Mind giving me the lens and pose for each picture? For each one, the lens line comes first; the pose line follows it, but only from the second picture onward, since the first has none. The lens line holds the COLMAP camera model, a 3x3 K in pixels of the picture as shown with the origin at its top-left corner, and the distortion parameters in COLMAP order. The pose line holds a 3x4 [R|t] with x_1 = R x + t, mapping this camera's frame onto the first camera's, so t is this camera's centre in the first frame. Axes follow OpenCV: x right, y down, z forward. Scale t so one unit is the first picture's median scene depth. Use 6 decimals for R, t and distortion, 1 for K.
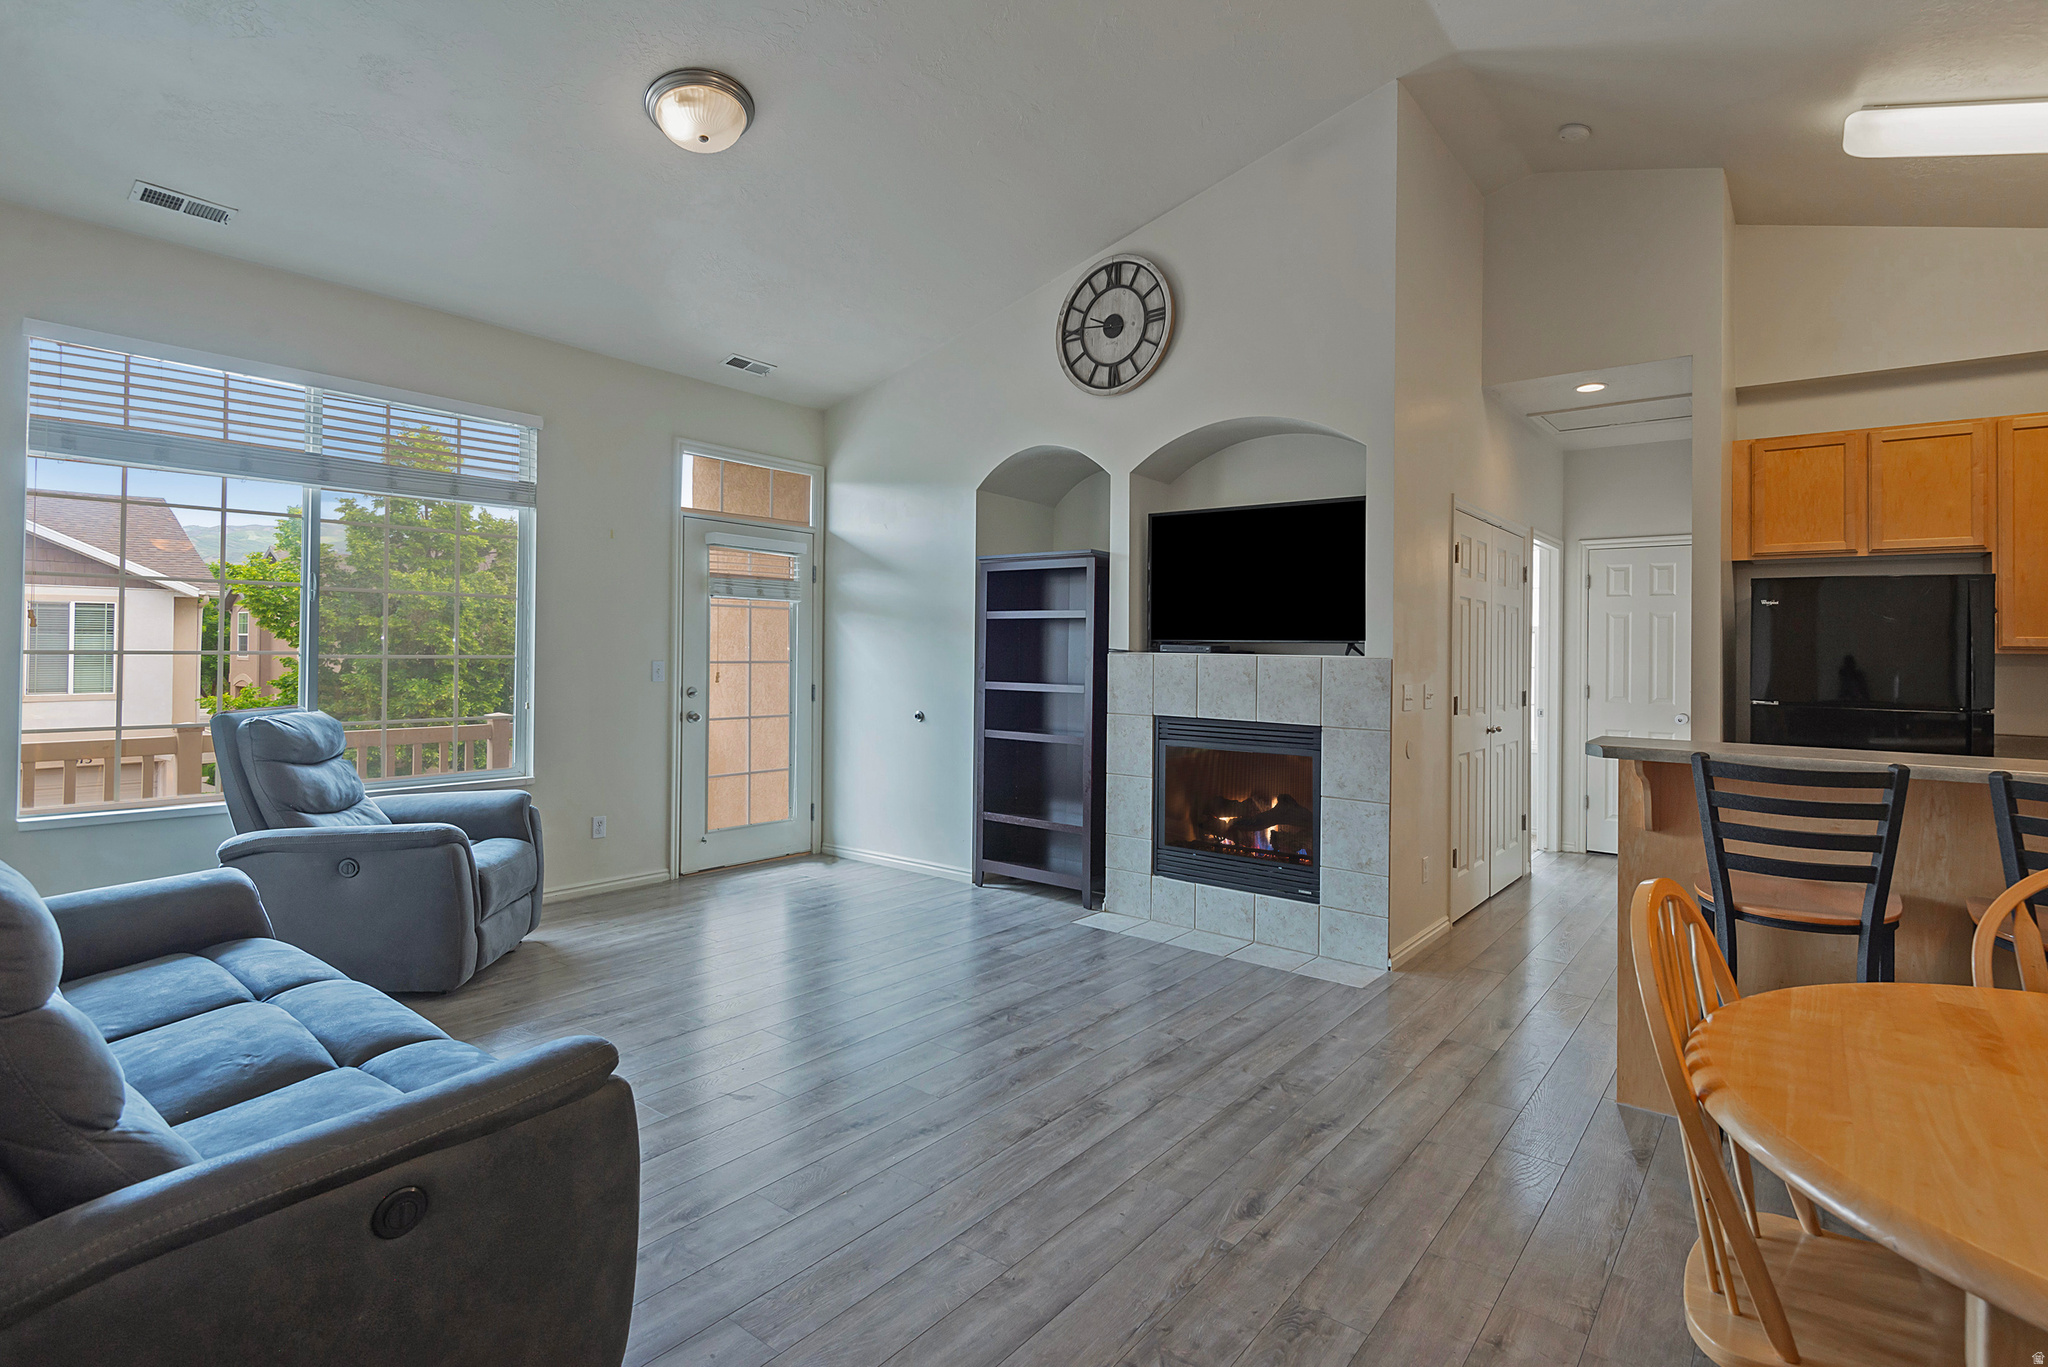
lens RADIAL K [[997.3, 0, 1048.7], [0, 997.3, 632.1], [0, 0, 1]] dist [0.005509, -0.009276]
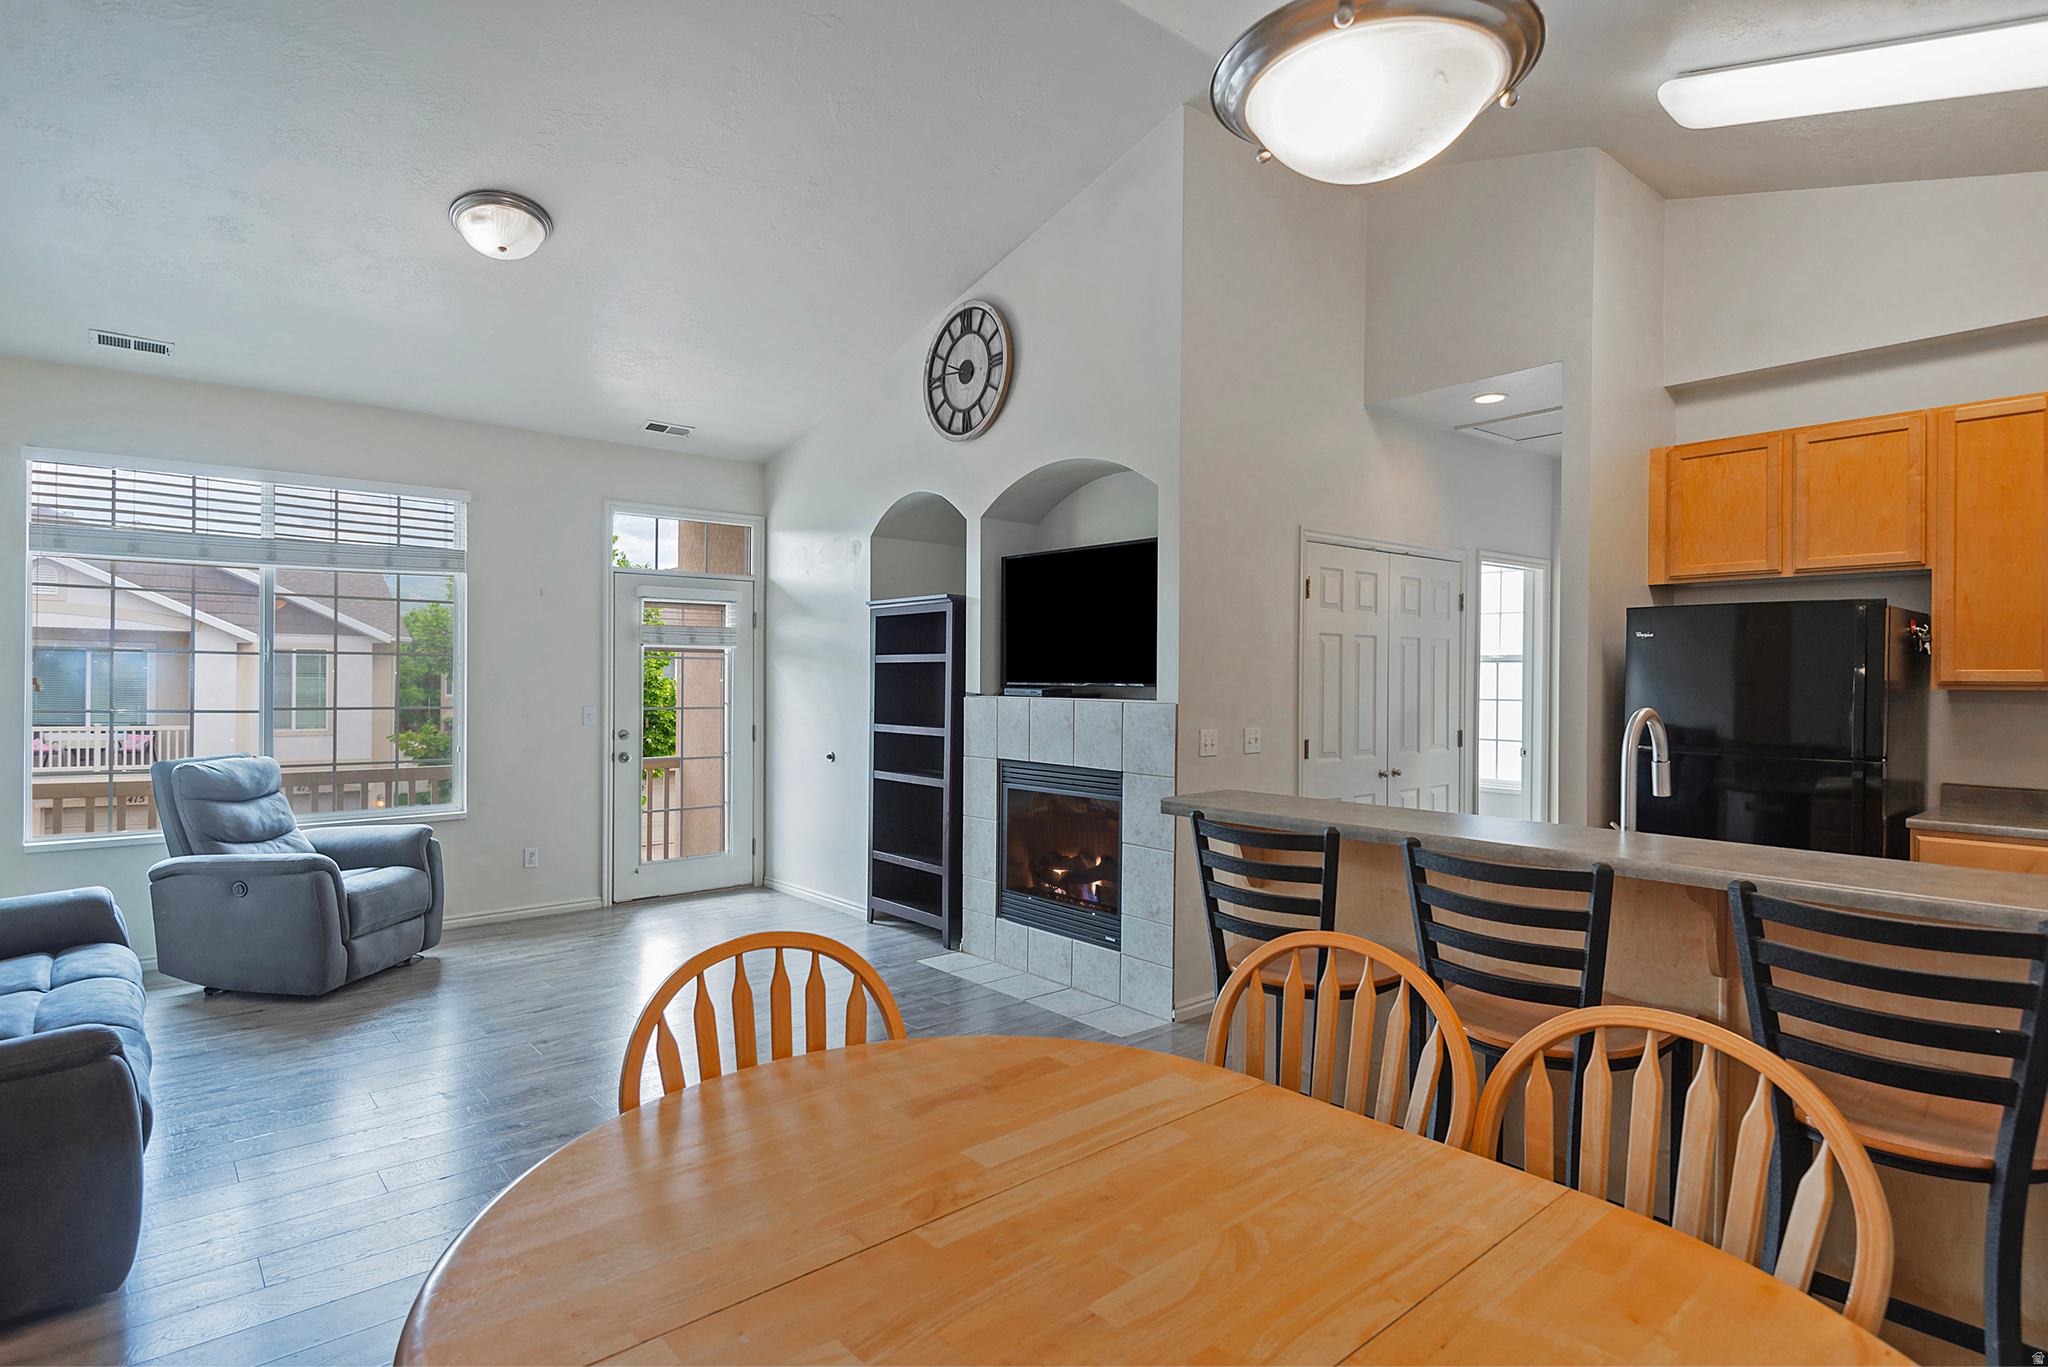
lens RADIAL K [[1059.3, 0, 1022.5], [0, 1059.3, 660.0], [0, 0, 1]] dist [0.006101, -0.002996]
pose [[0.977703, -0.017770, -0.209240, 0.351943], [0.018507, 0.999827, 0.001565, -0.017070], [0.209176, -0.005403, 0.977863, -0.037620]]
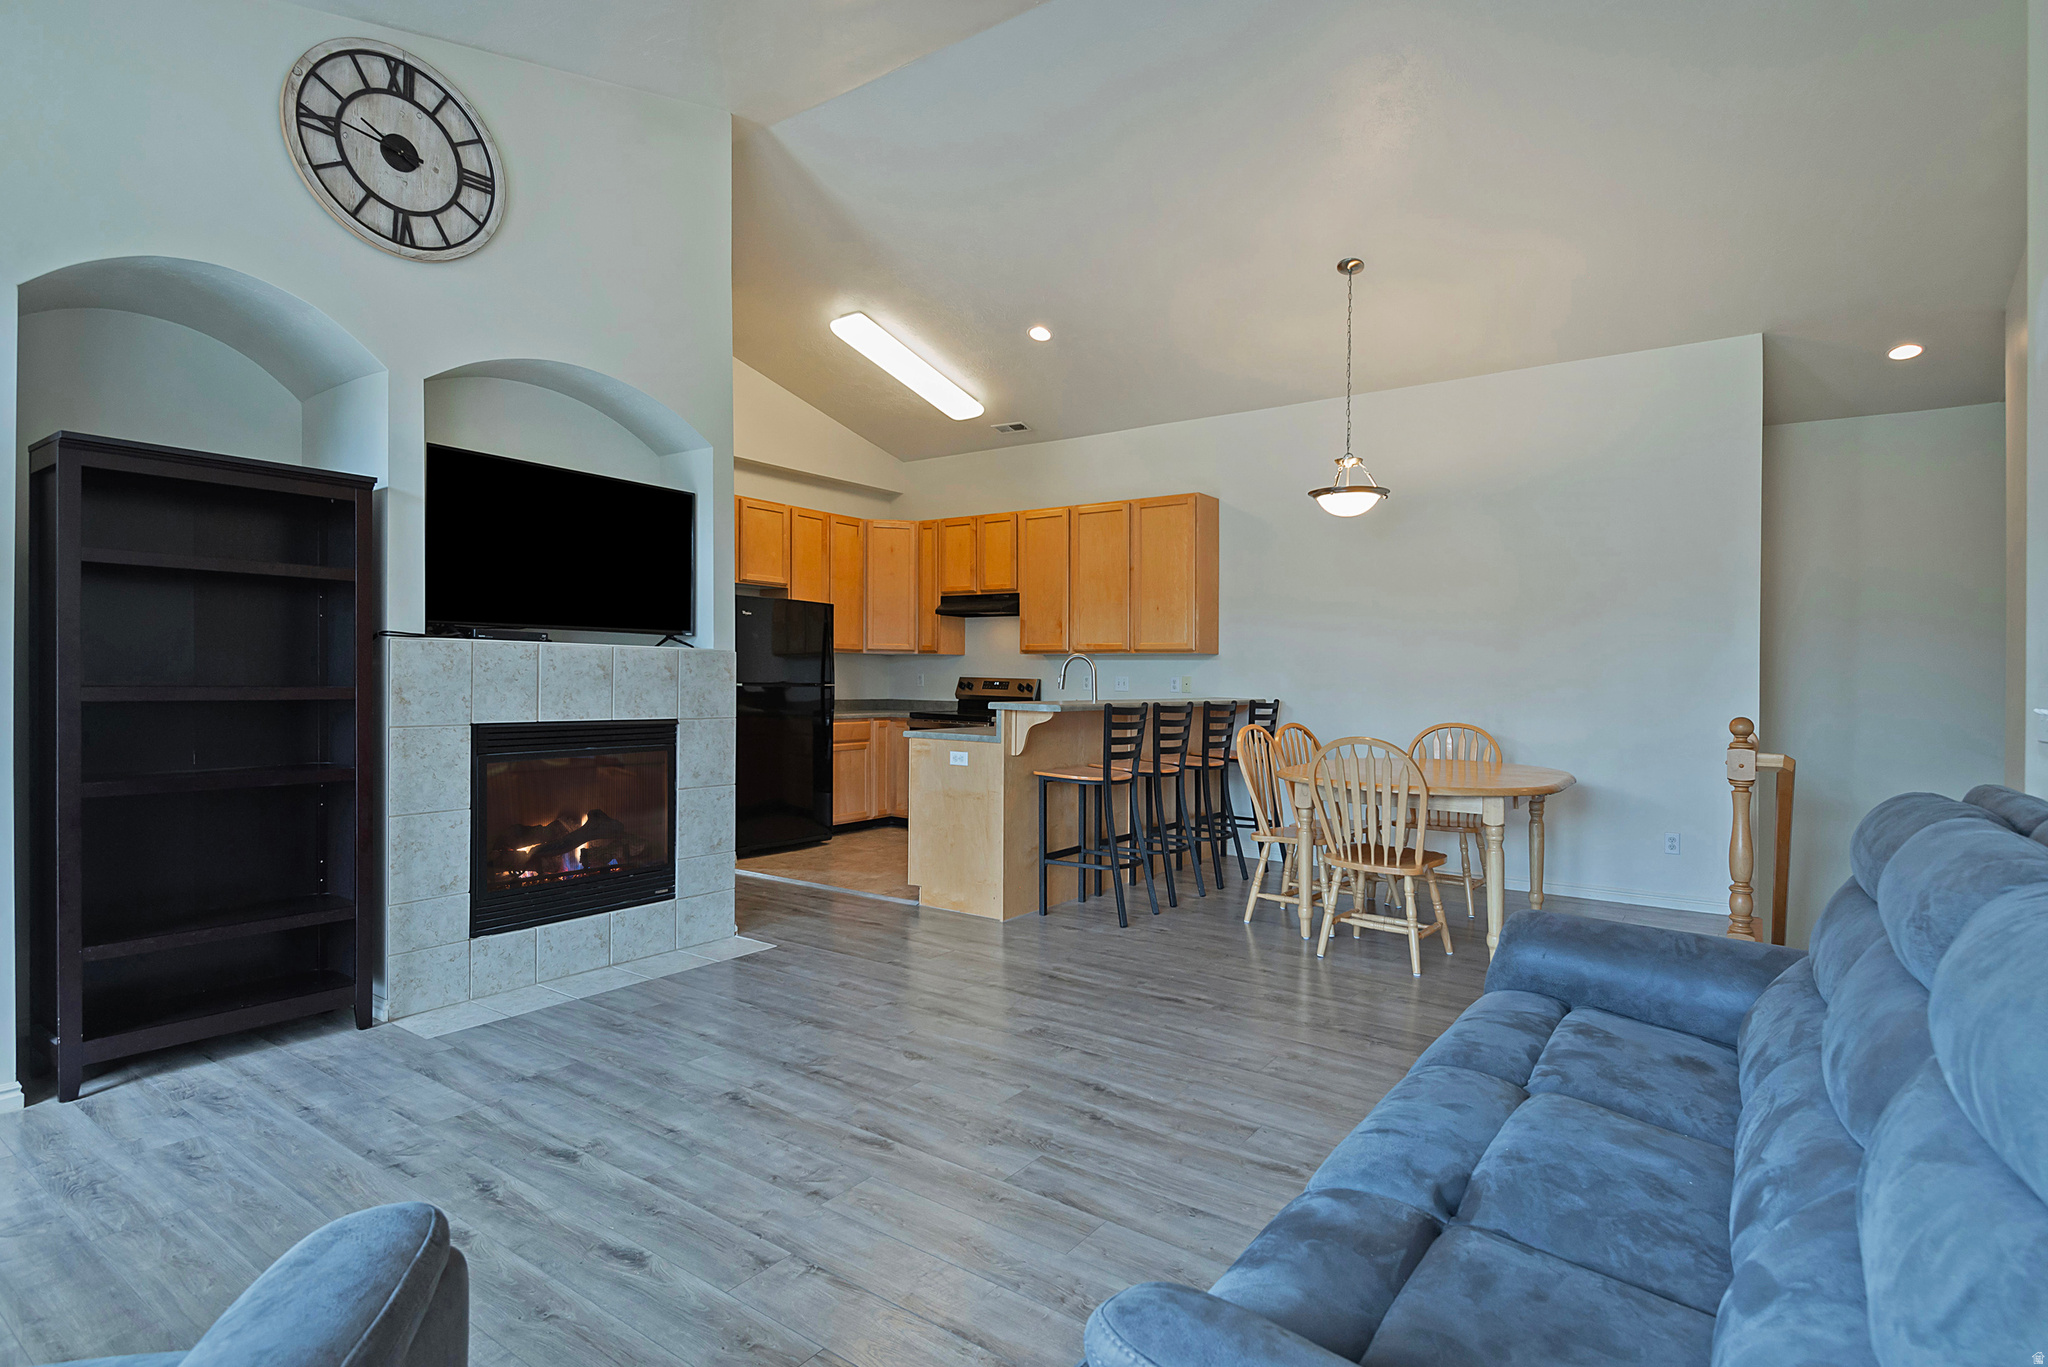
lens RADIAL K [[1000.4, 0, 1027.8], [0, 1000.4, 655.5], [0, 0, 1]] dist [0.006451, -0.003755]
pose [[-0.035052, 0.006238, 0.999366, -0.648613], [-0.034858, 0.999364, -0.007461, 0.023863], [-0.998777, -0.035097, -0.034812, 0.610184]]
